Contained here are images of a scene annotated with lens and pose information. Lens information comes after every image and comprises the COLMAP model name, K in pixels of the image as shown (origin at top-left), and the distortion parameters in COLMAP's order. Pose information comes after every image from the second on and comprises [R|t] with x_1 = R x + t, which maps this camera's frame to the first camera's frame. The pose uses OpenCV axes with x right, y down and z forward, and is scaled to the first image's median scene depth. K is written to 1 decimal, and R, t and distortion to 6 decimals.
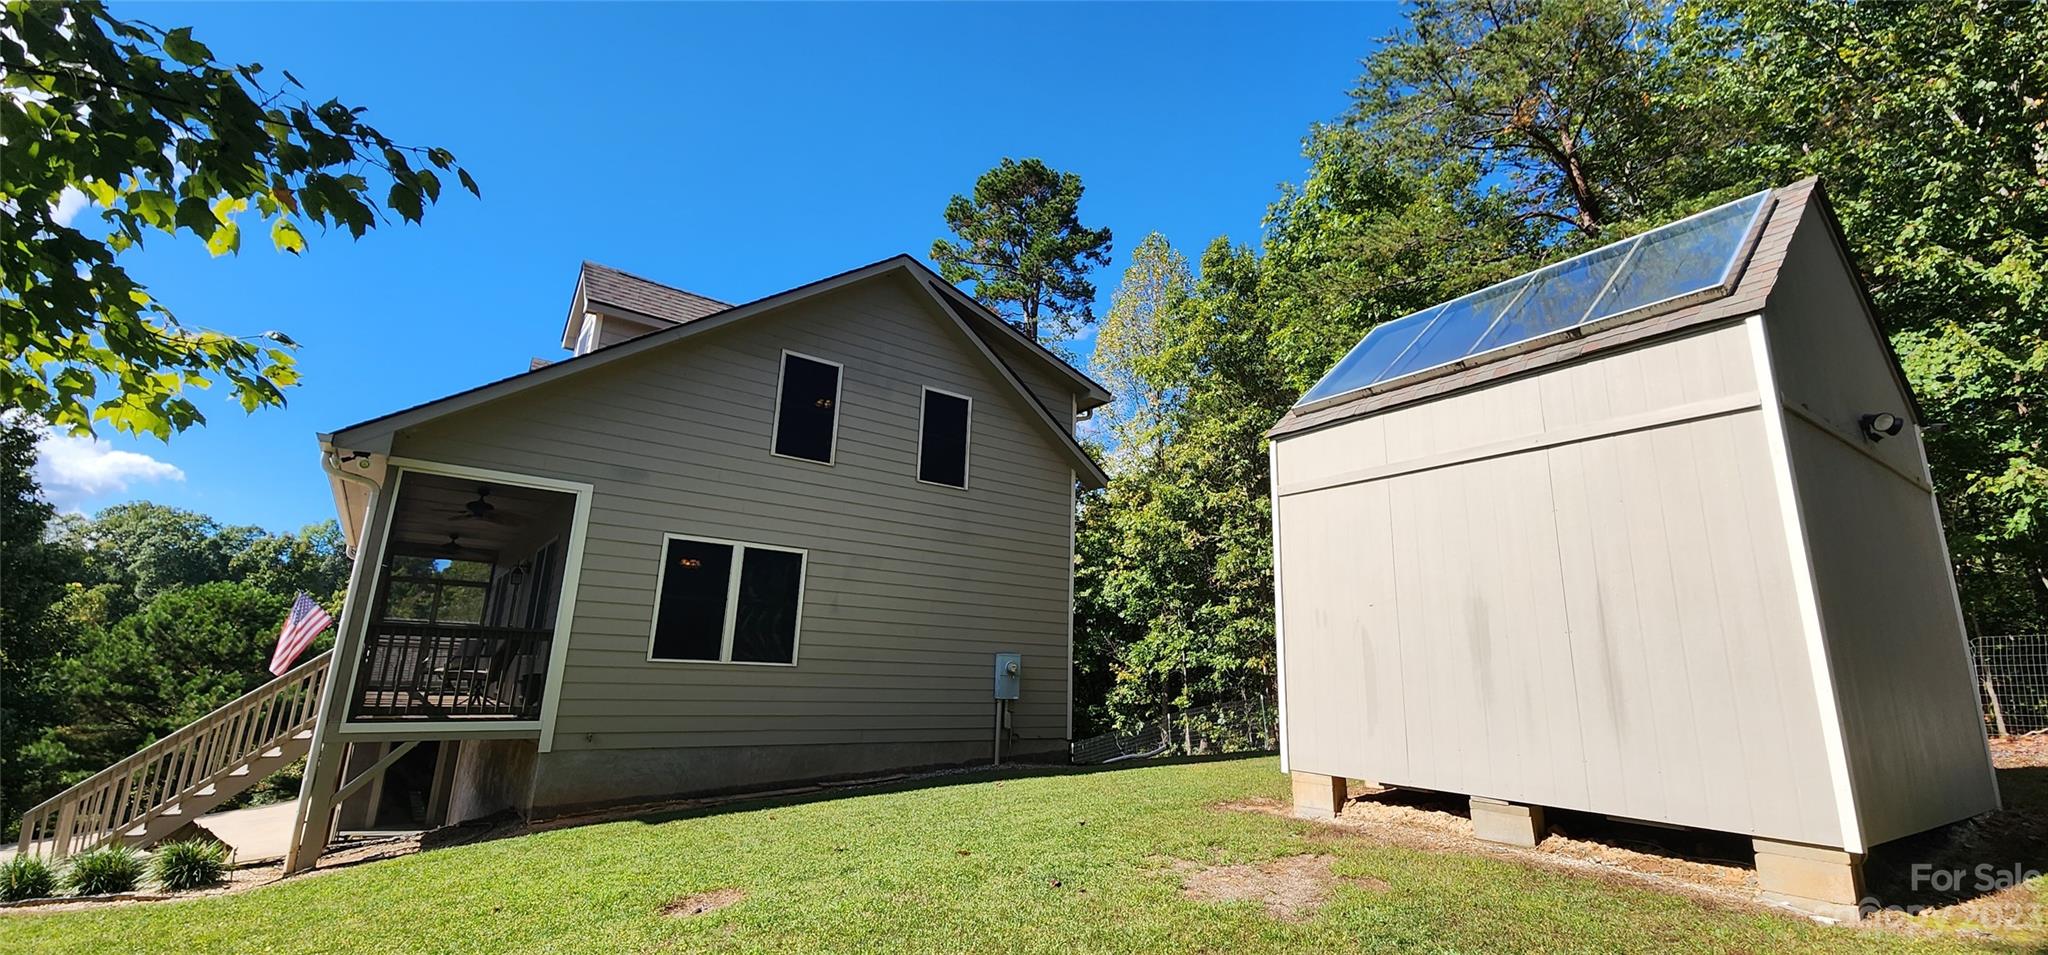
lens RADIAL K [[840.5, 0, 1026.4], [0, 840.5, 479.3], [0, 0, 1]] dist [0.000720, -0.000390]
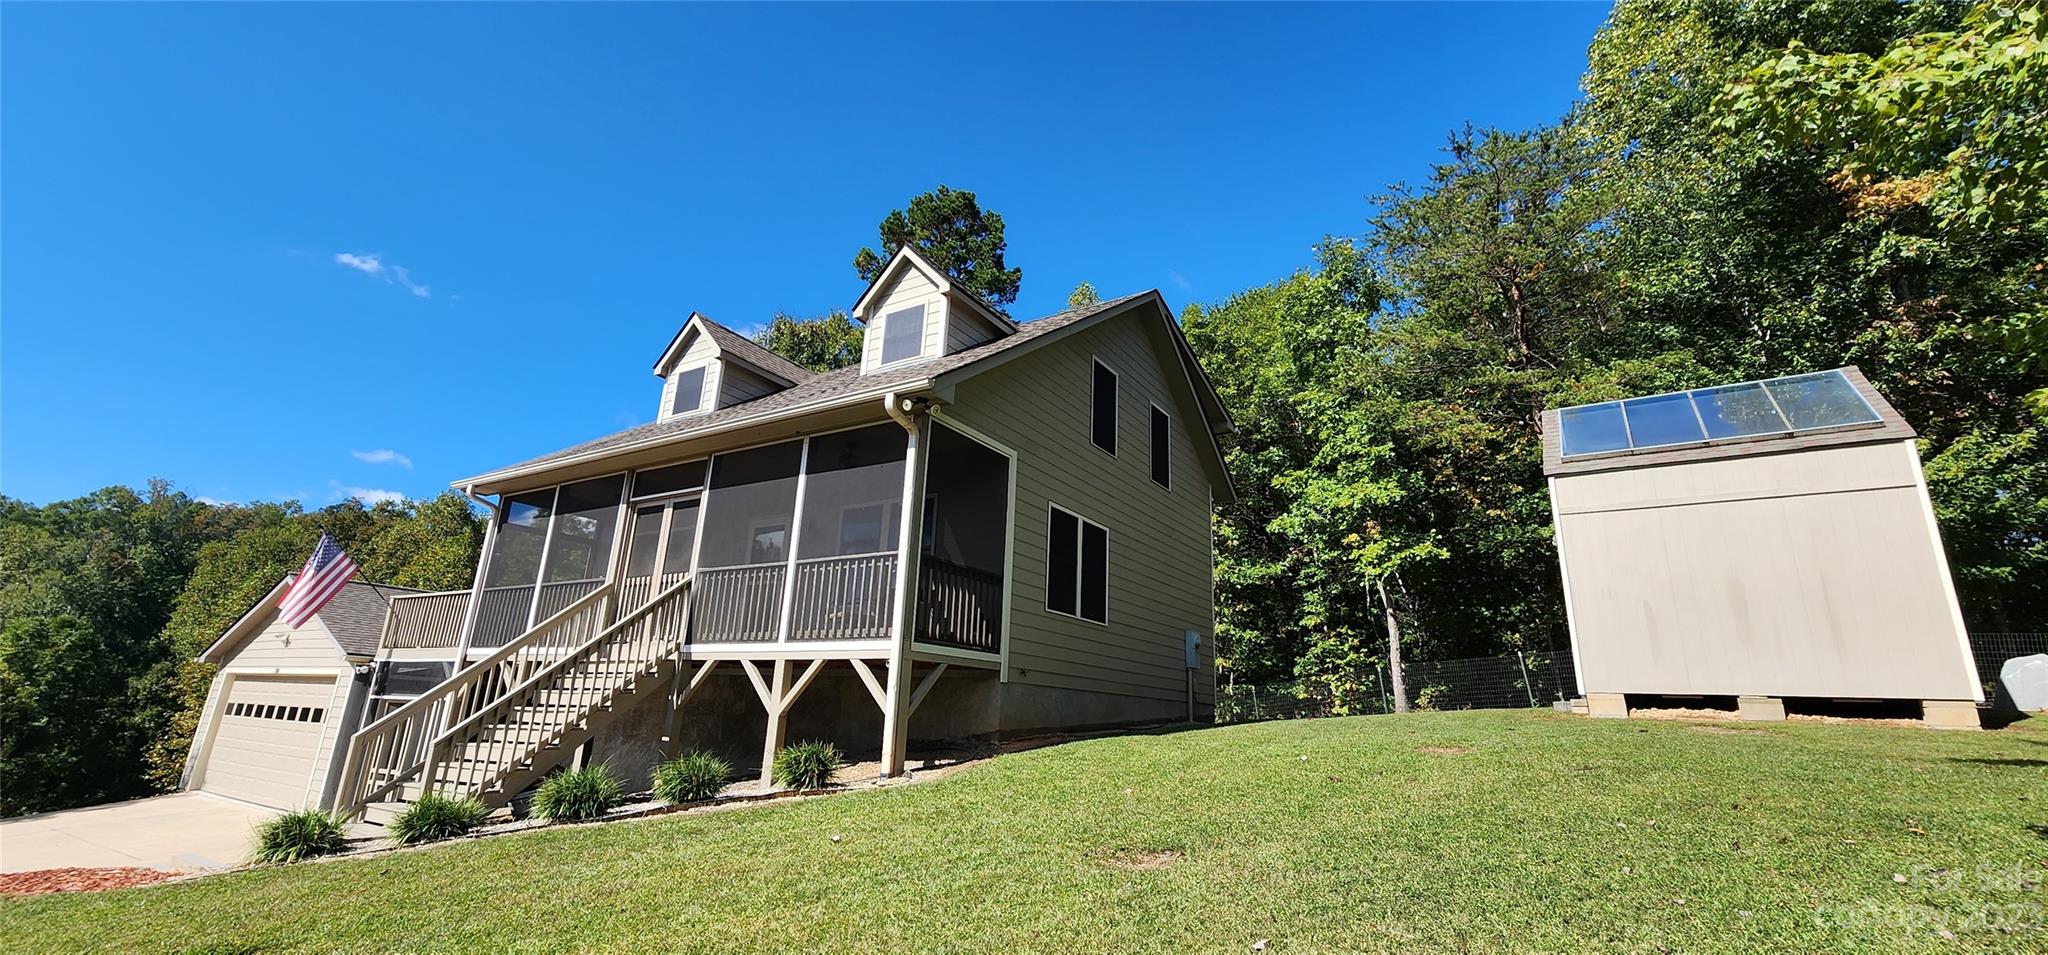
lens RADIAL K [[840.5, 0, 1036.8], [0, 840.5, 468.0], [0, 0, 1]] dist [0.000720, -0.000390]
pose [[0.932543, 0.111838, 0.343301, -0.923513], [-0.095247, 0.993338, -0.064872, 0.105068], [-0.348269, 0.027798, 0.936983, -0.074259]]
